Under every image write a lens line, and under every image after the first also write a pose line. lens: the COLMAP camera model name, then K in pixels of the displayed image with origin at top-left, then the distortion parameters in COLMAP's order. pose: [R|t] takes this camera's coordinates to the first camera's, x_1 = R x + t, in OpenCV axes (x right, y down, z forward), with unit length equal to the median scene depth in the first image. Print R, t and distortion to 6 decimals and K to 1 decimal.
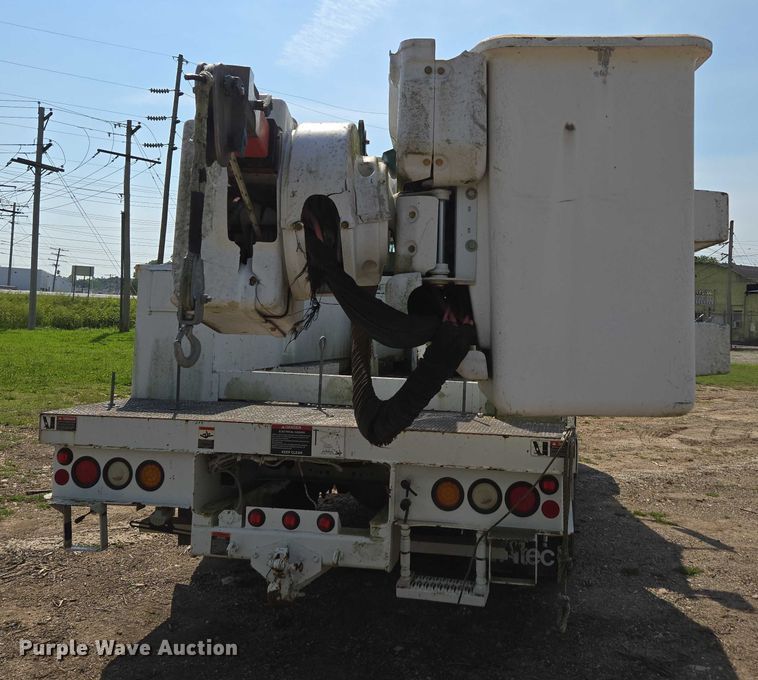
lens RADIAL K [[724.7, 0, 409.4], [0, 724.7, 265.2], [0, 0, 1]] dist [0.057805, -0.035550]
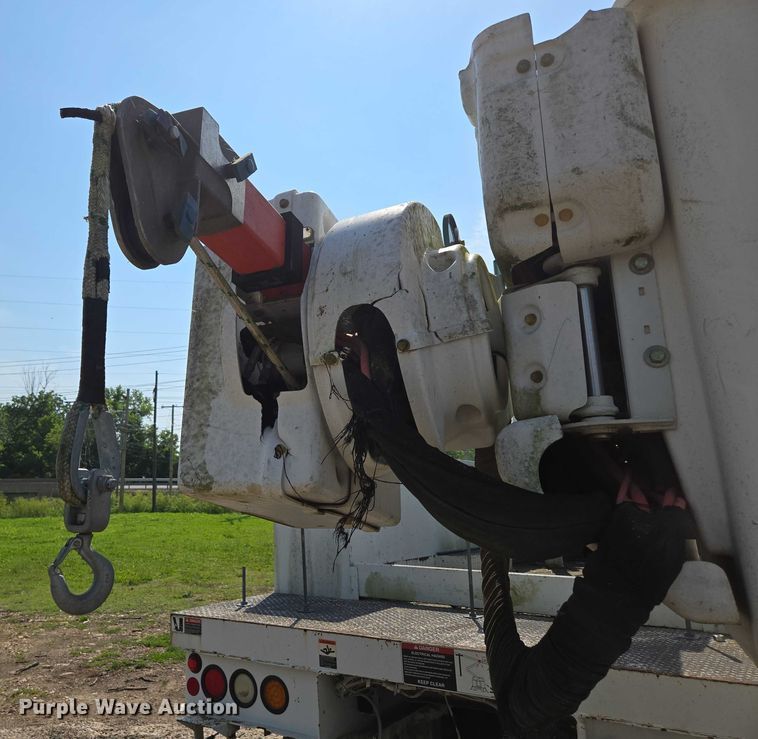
lens RADIAL K [[634.7, 0, 281.4], [0, 634.7, 371.0], [0, 0, 1]] dist [0.064762, -0.052663]
pose [[0.895486, -0.130213, -0.425617, 0.036557], [0.076185, 0.986979, -0.141665, 0.028084], [0.438522, 0.094433, 0.893746, 0.429605]]
